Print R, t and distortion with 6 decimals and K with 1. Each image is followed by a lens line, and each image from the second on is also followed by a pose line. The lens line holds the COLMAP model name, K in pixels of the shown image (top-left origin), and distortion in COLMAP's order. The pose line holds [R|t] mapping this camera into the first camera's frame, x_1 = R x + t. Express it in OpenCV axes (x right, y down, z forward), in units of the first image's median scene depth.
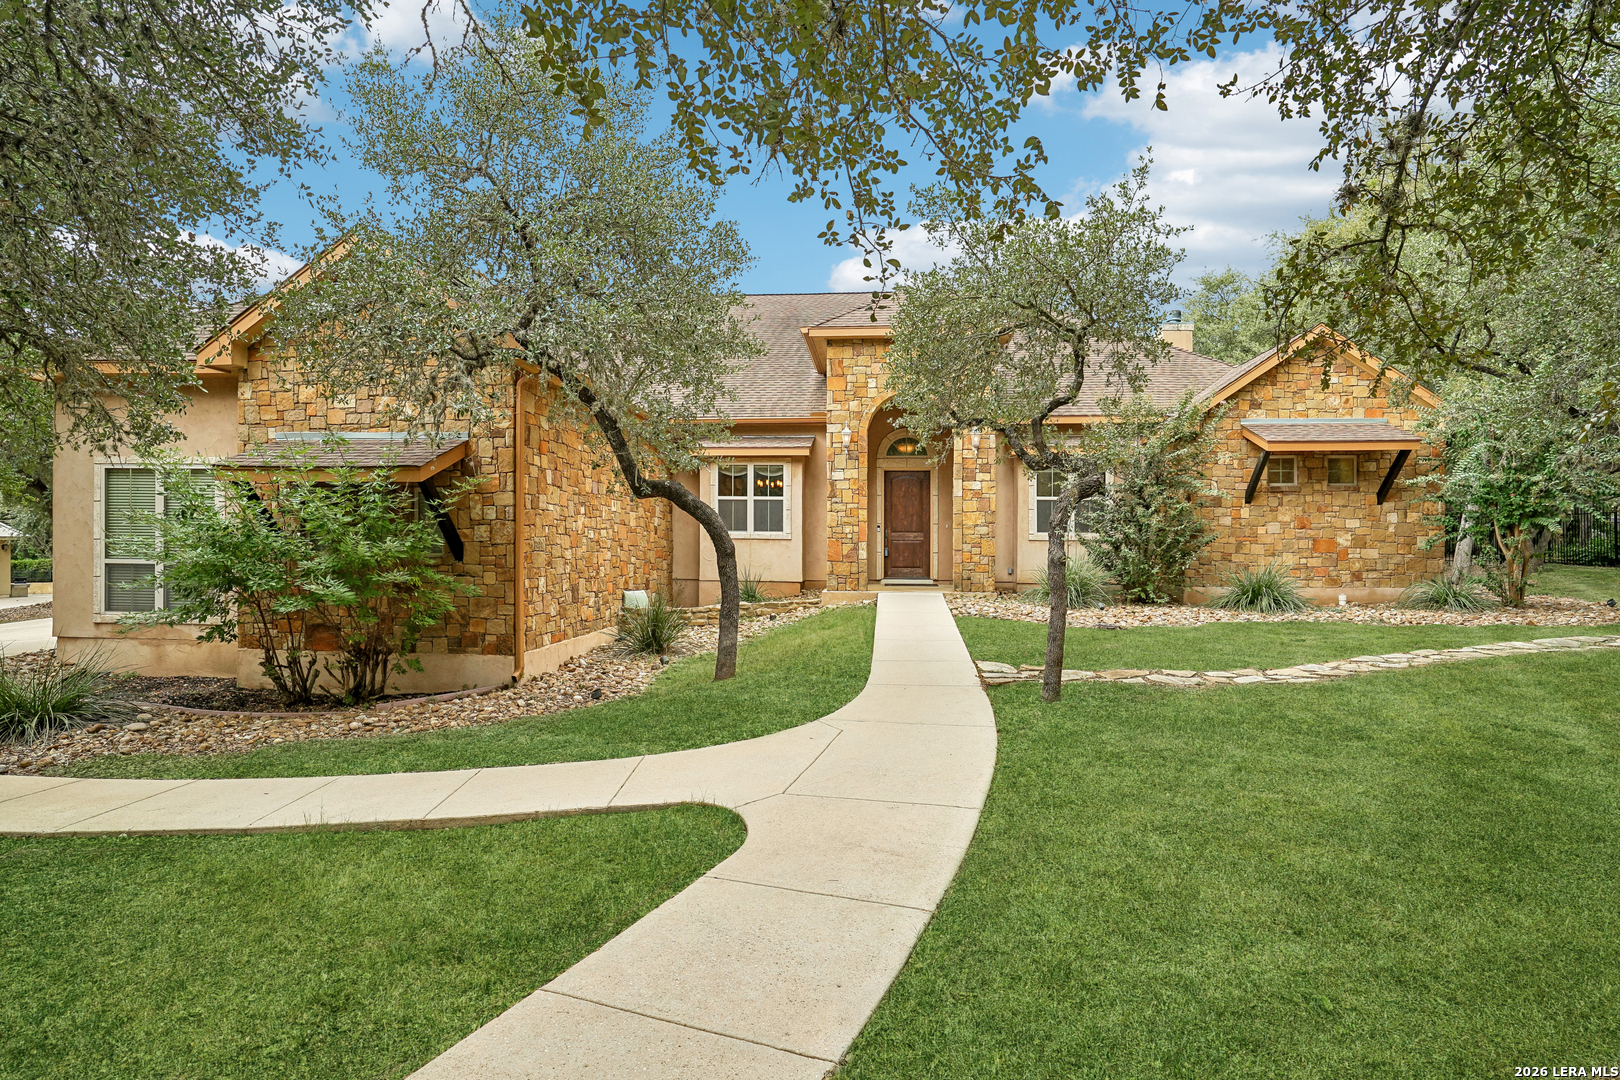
lens RADIAL K [[855.0, 0, 809.5], [0, 855.0, 552.0], [0, 0, 1]] dist [-0.006881, -0.000940]
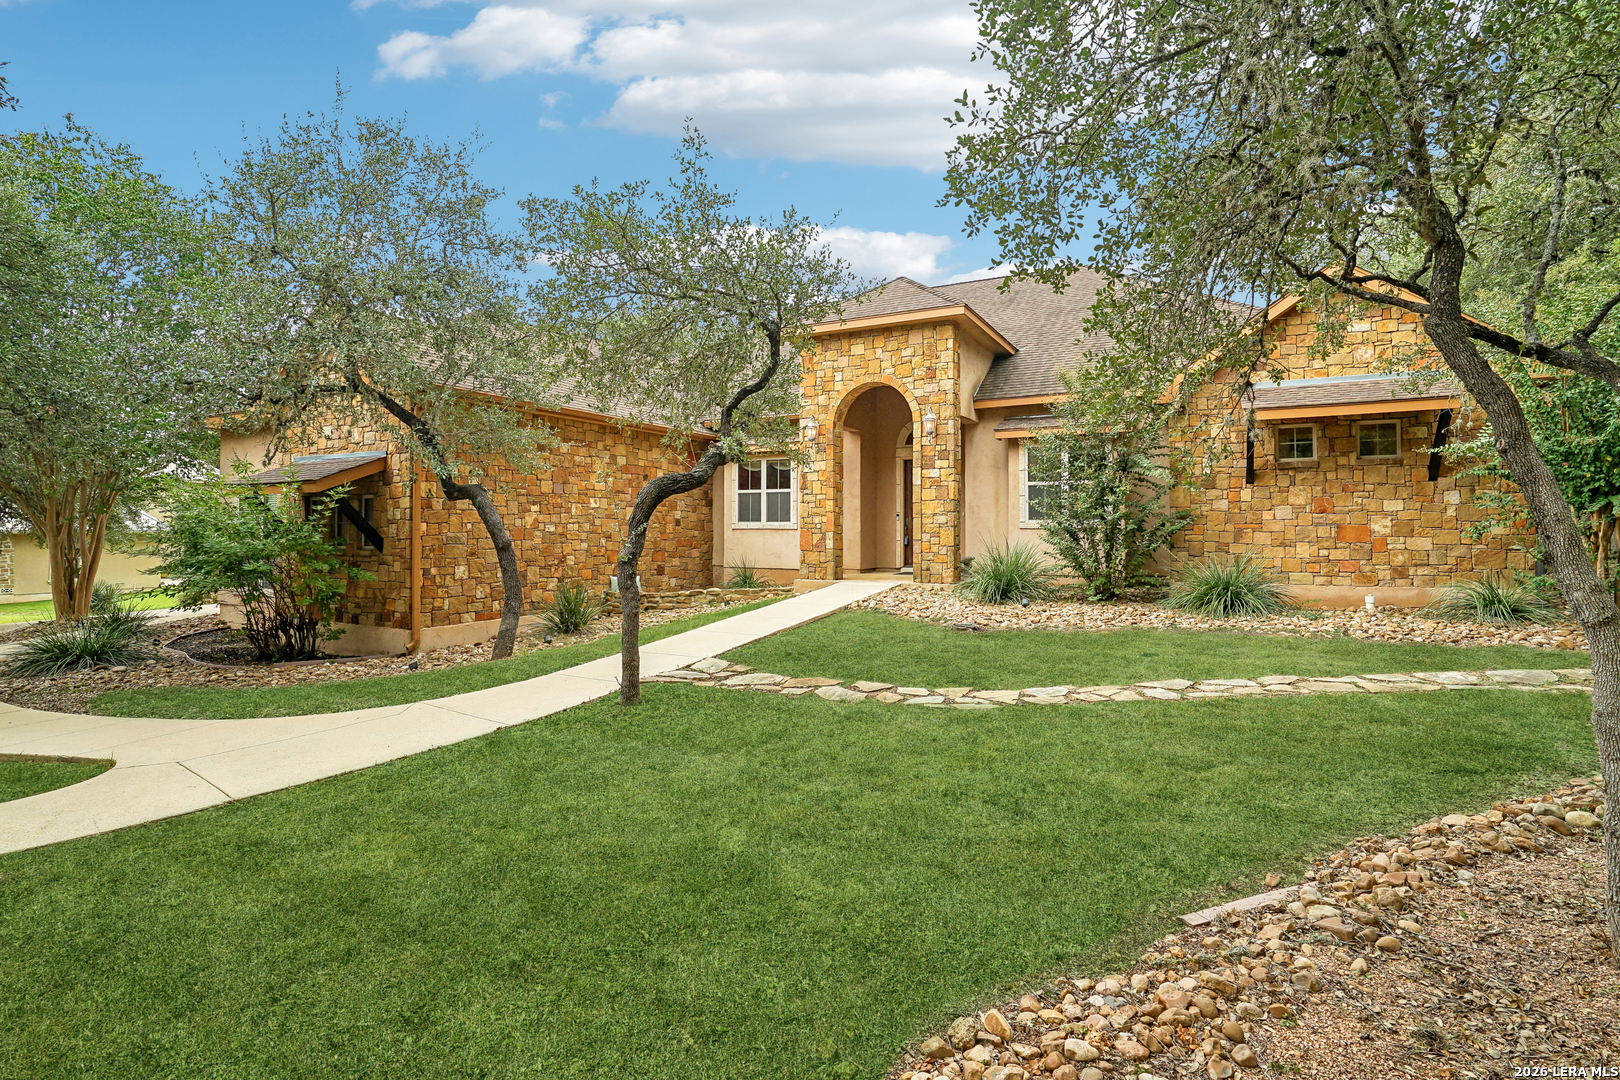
lens RADIAL K [[770.8, 0, 809.6], [0, 770.8, 535.6], [0, 0, 1]] dist [-0.036233, 0.001883]
pose [[0.920895, -0.003744, -0.389794, 0.408437], [0.004543, 0.999989, 0.001128, -0.008757], [0.389785, -0.002810, 0.920902, 0.142791]]
